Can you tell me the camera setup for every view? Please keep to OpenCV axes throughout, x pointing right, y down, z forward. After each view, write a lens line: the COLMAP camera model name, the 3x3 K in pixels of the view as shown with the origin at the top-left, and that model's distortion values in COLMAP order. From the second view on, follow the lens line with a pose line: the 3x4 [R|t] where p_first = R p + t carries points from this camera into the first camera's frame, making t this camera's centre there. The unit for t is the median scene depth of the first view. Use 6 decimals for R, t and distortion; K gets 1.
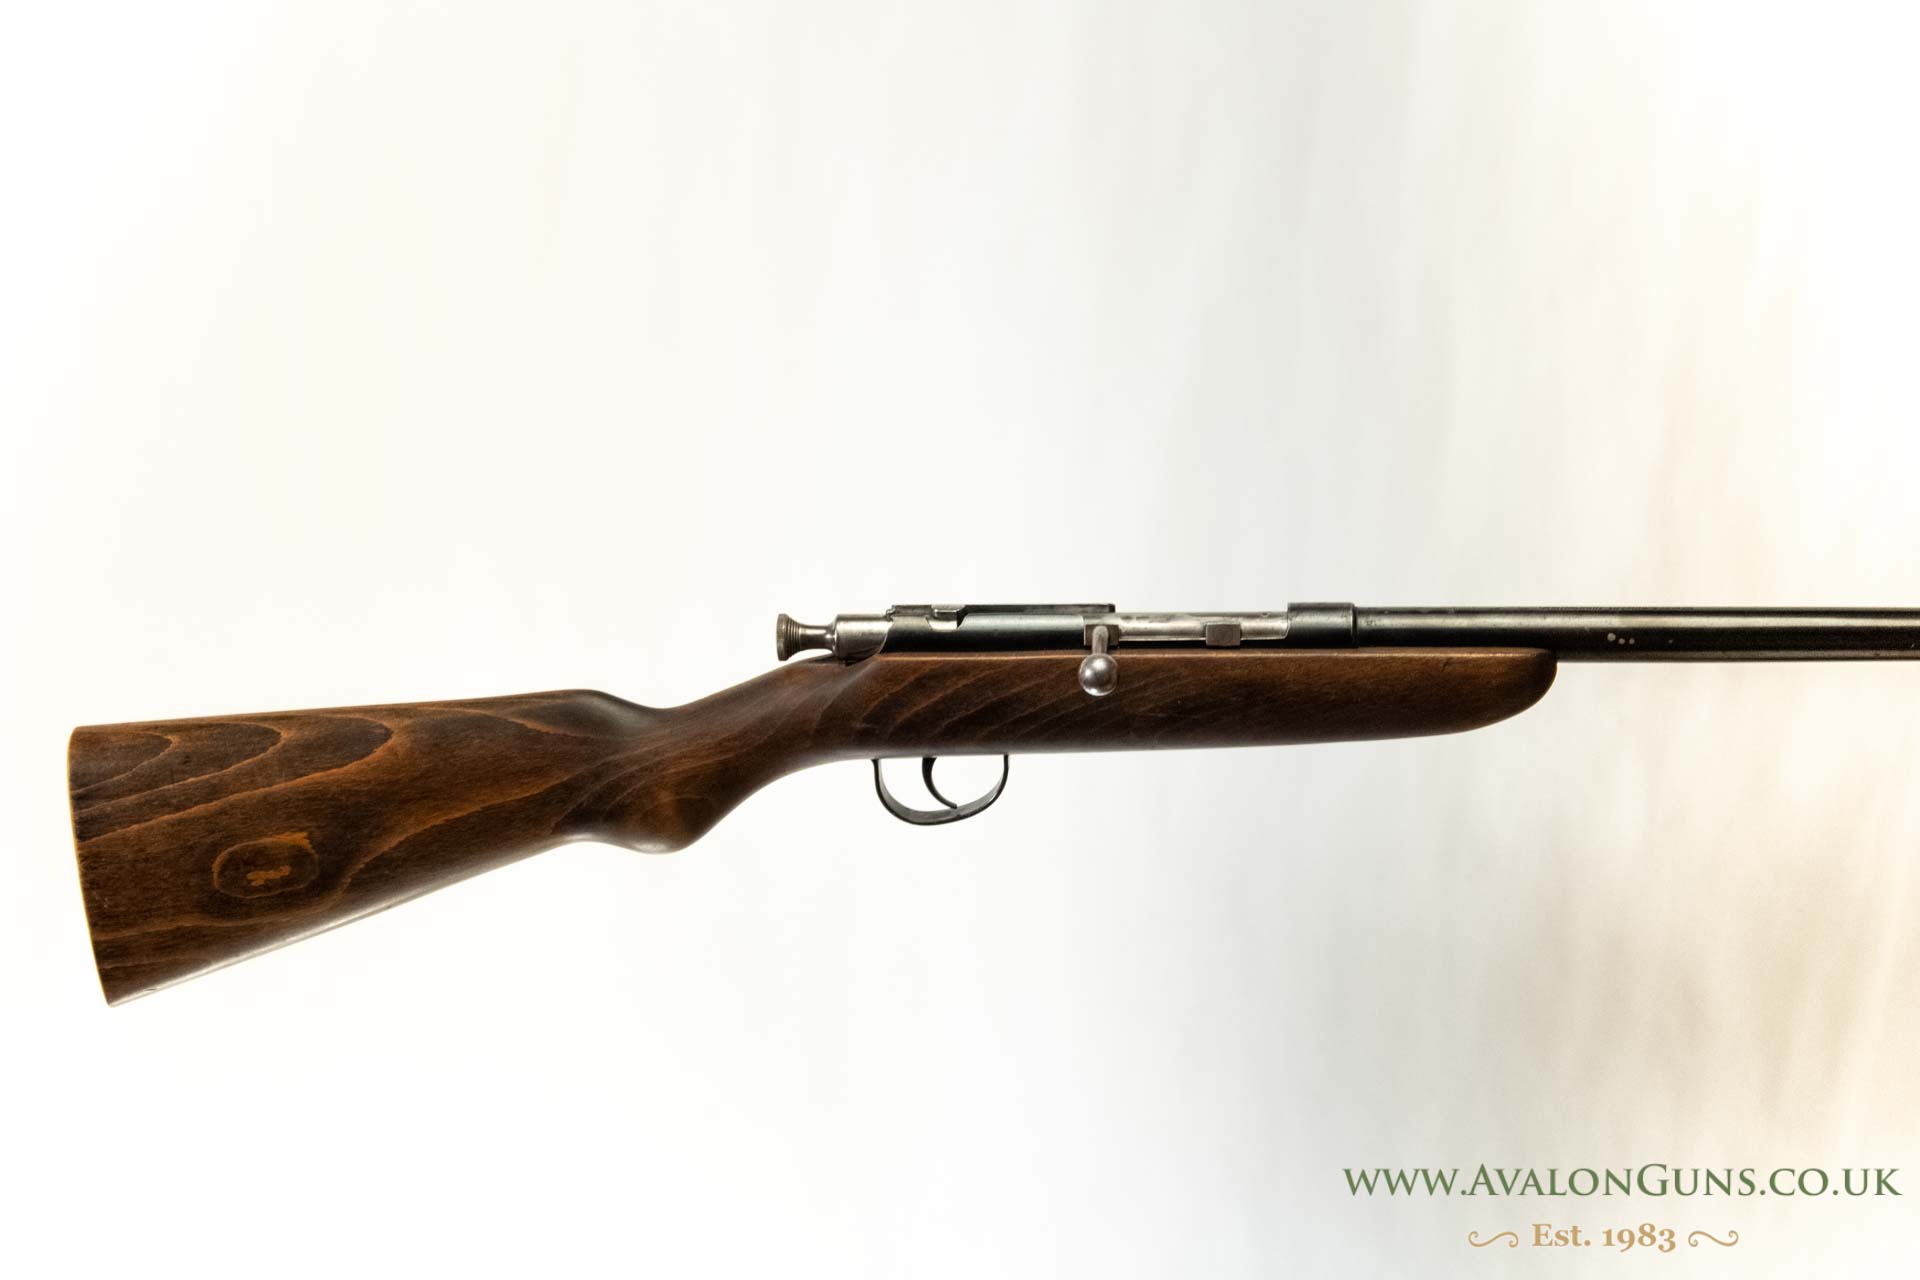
lens RADIAL K [[4829.7, 0, 960.1], [0, 4829.7, 639.5], [0, 0, 1]] dist [0.212096, 0.000000]
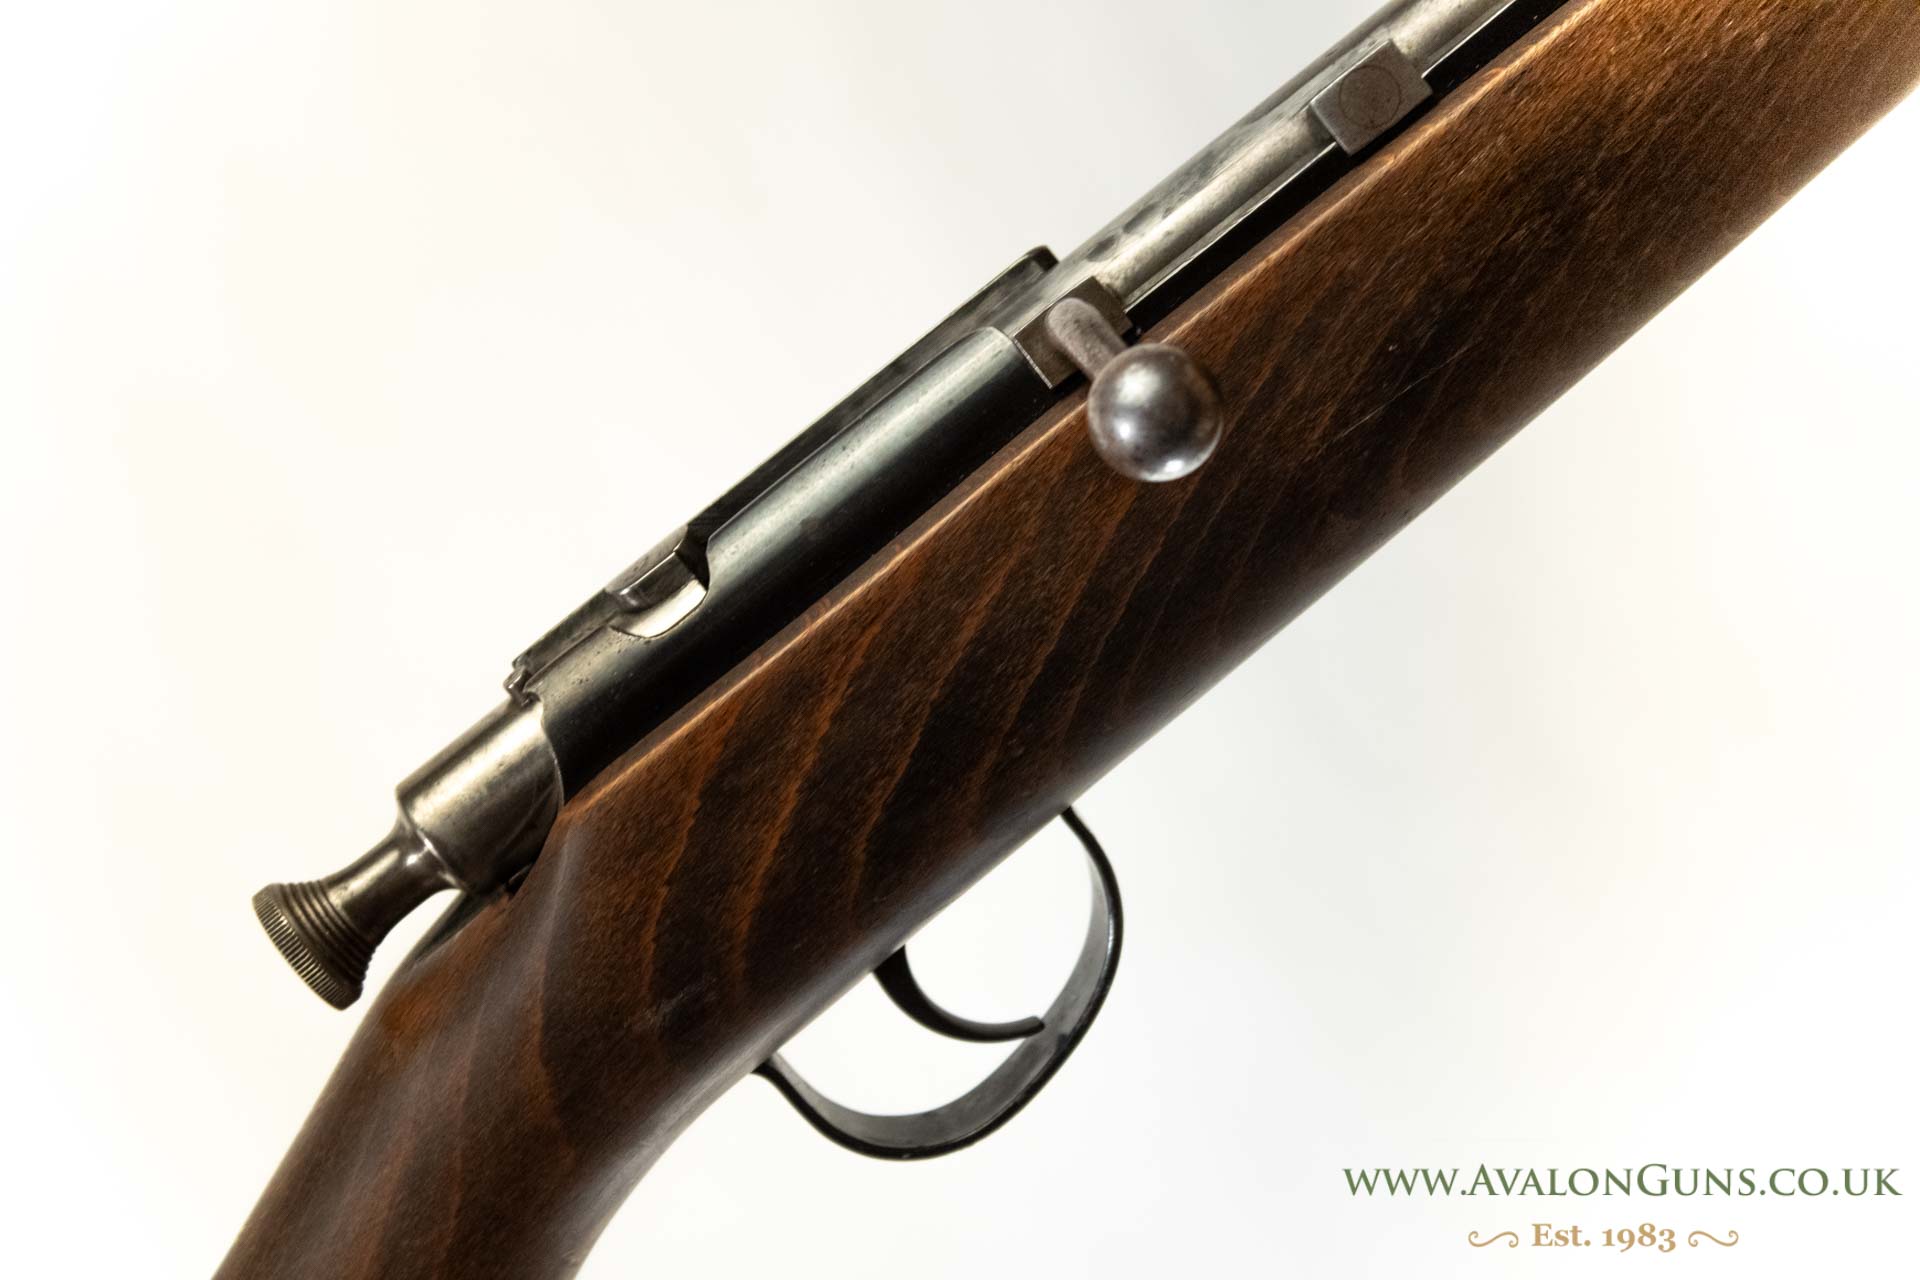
lens RADIAL K [[4829.7, 0, 961.6], [0, 4829.7, 640.5], [0, 0, 1]] dist [0.212096, 0.000000]
pose [[0.787849, -0.614518, 0.040773, -0.002434], [0.615216, 0.788334, -0.006167, 0.012604], [-0.028353, 0.029942, 0.999149, 0.676015]]
